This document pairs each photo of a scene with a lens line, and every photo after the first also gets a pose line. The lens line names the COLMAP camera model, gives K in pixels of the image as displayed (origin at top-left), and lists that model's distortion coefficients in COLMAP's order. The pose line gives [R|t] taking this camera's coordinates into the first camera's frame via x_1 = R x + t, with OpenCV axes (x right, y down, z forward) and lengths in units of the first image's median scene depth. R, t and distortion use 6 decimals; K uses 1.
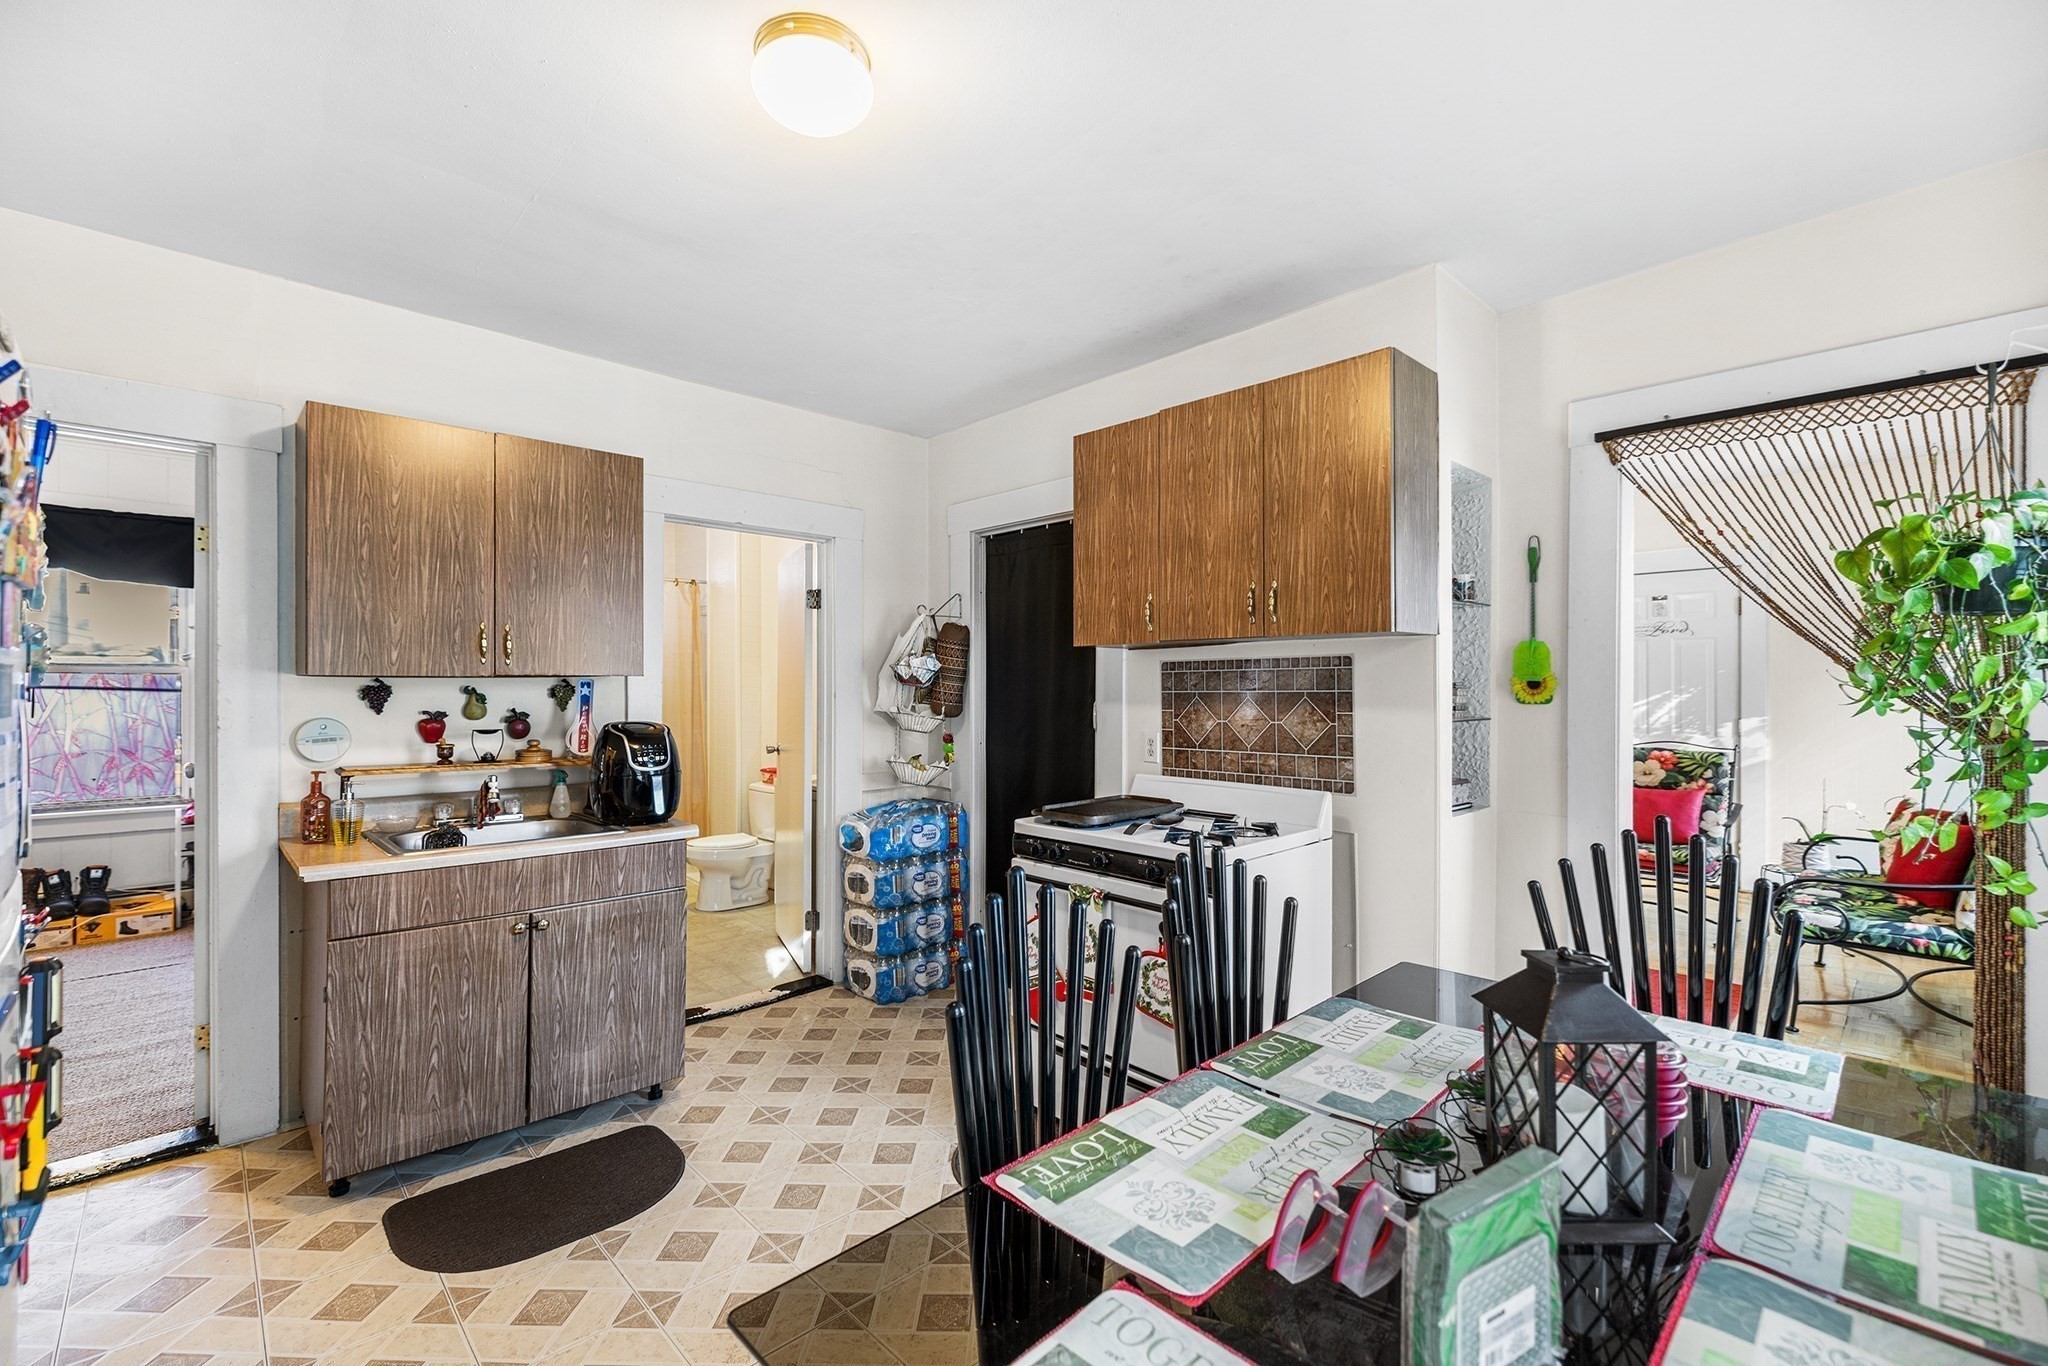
lens RADIAL K [[869.5, 0, 1026.1], [0, 869.5, 680.9], [0, 0, 1]] dist [-0.002096, 0.000877]
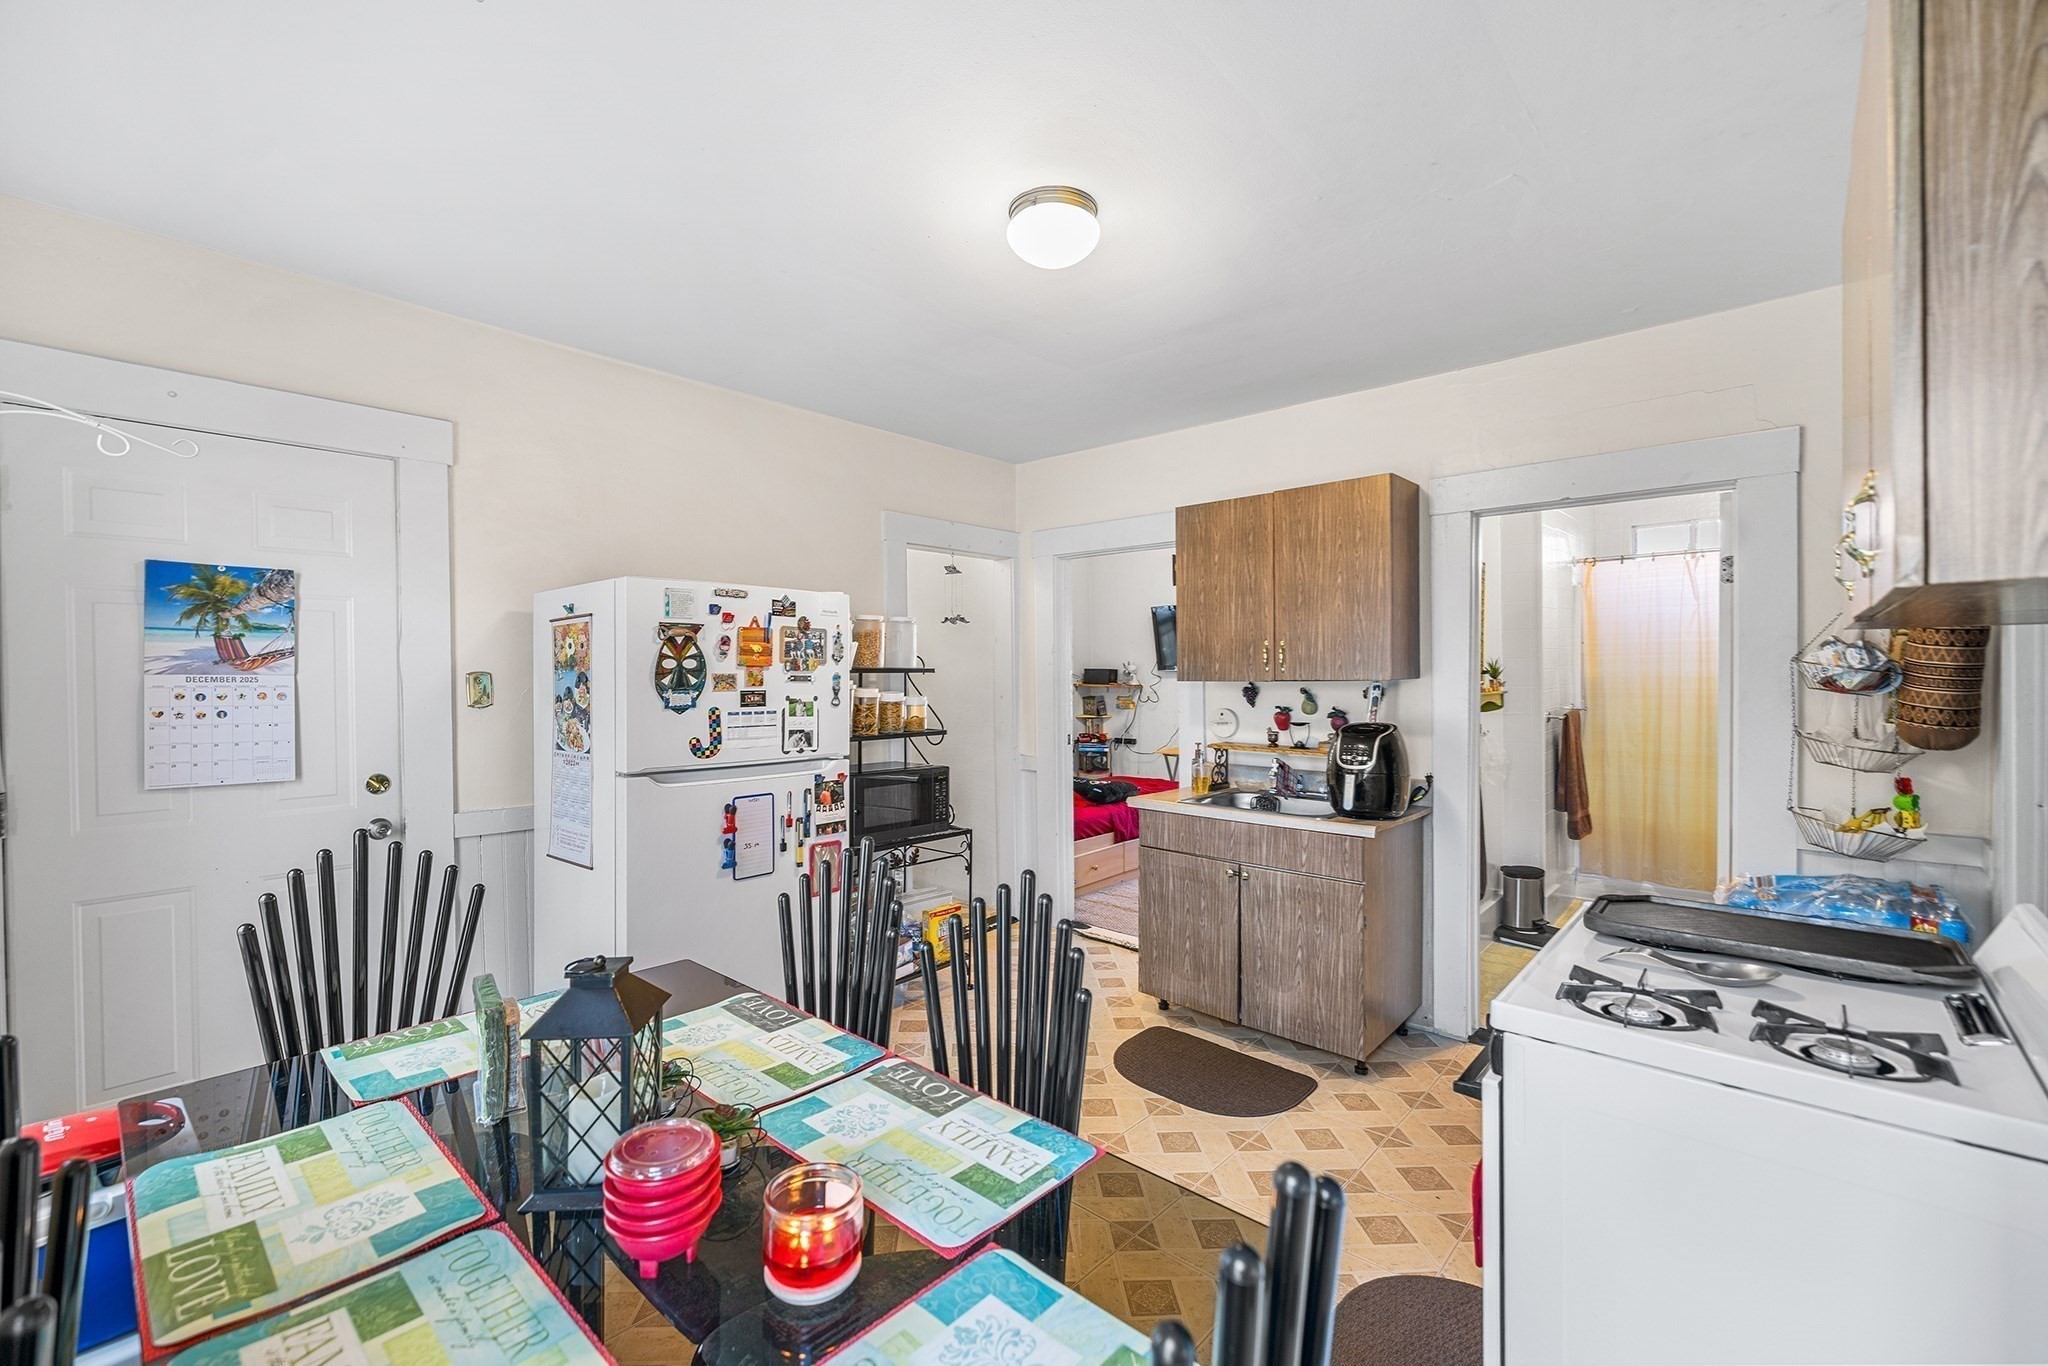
lens RADIAL K [[869.5, 0, 1011.7], [0, 869.5, 679.4], [0, 0, 1]] dist [-0.002096, 0.000877]
pose [[0.053784, 0.006549, -0.998531, 0.600916], [0.012728, 0.999893, 0.007244, -0.020667], [0.998471, -0.013099, 0.053695, 0.497493]]
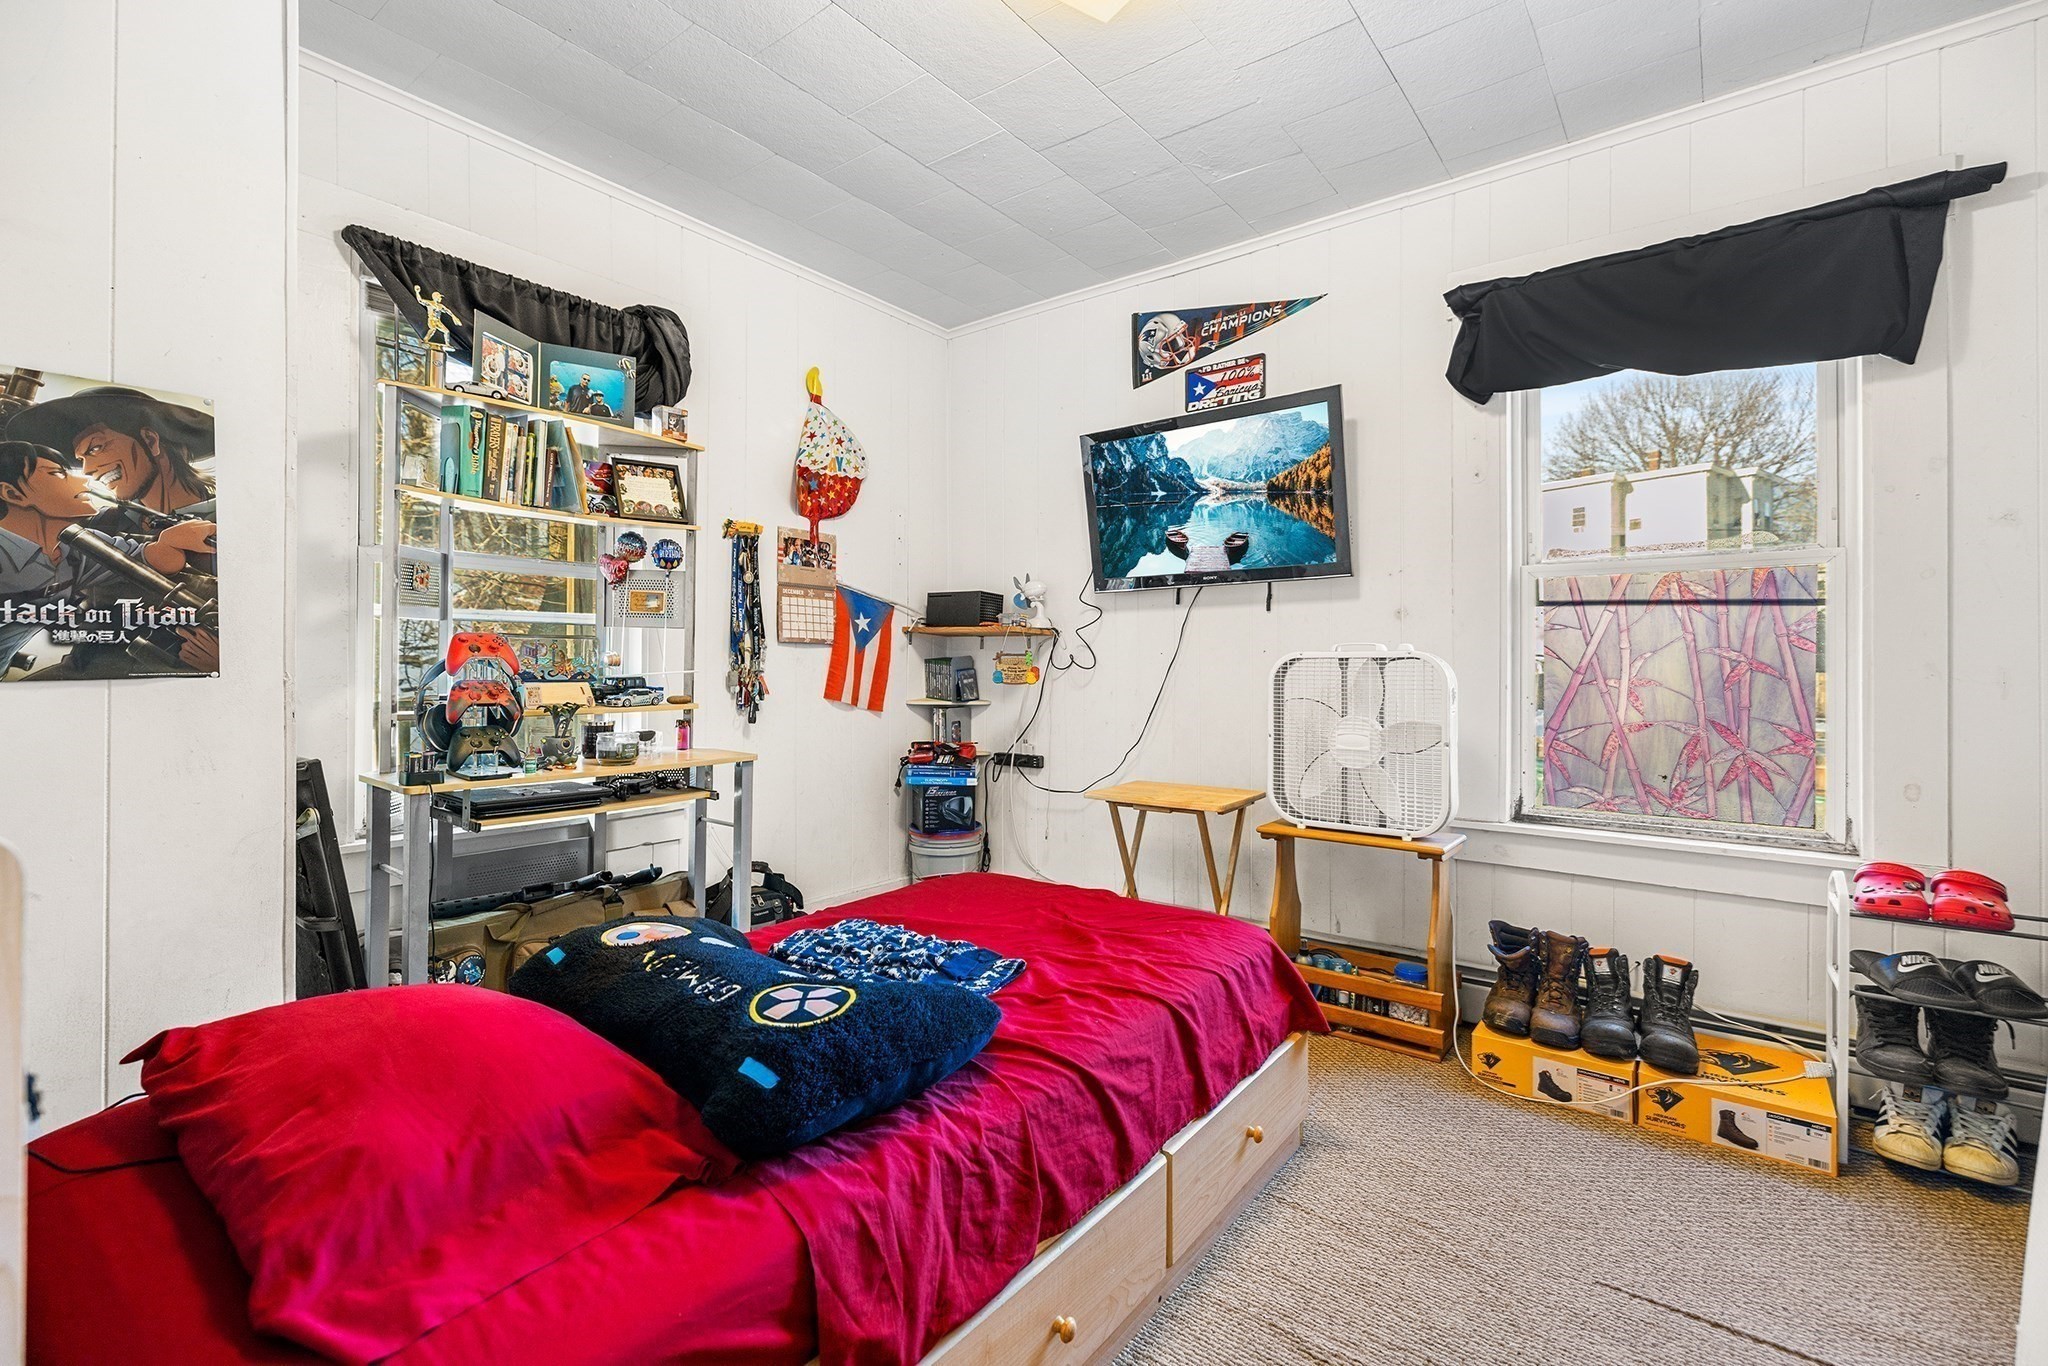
lens RADIAL K [[869.5, 0, 1026.5], [0, 869.5, 673.4], [0, 0, 1]] dist [-0.002096, 0.000877]
pose [[0.139106, 0.004552, -0.990267, -0.941014], [0.001851, 0.999986, 0.004857, 0.074359], [0.990276, -0.002508, 0.139096, 0.845631]]
